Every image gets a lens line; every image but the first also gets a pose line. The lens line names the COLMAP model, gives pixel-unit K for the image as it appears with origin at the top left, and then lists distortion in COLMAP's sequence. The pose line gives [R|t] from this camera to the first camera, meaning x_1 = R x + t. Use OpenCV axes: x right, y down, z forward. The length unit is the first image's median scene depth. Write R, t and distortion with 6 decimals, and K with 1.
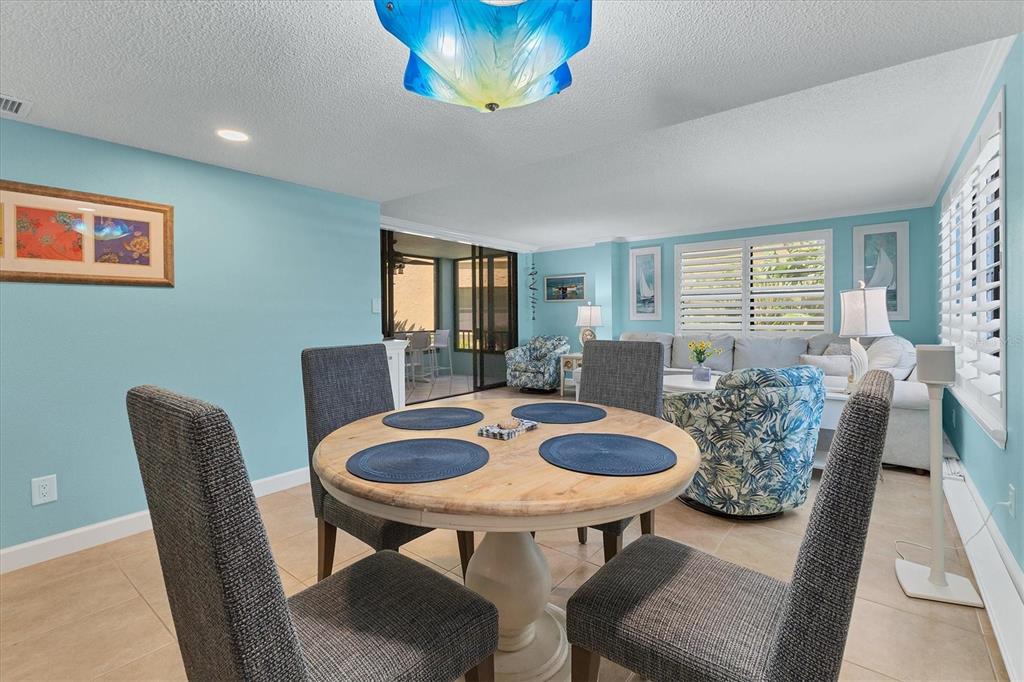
lens RADIAL K [[462.0, 0, 509.8], [0, 462.0, 314.7], [0, 0, 1]] dist [0.000855, 0.000091]
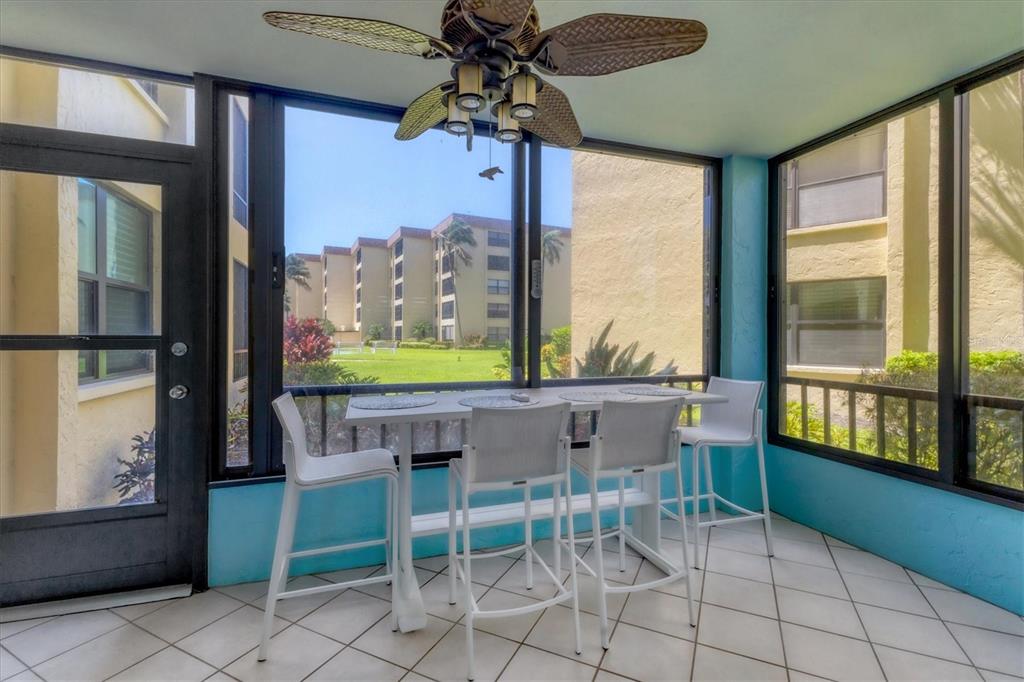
lens RADIAL K [[452.0, 0, 512.0], [0, 452.0, 341.0], [0, 0, 1]] dist [0.000568, 0.000089]
pose [[0.833627, 0.009258, -0.552250, -0.096952], [-0.004786, 0.999943, 0.009538, 0.005197], [0.552307, -0.005308, 0.833624, 0.640384]]
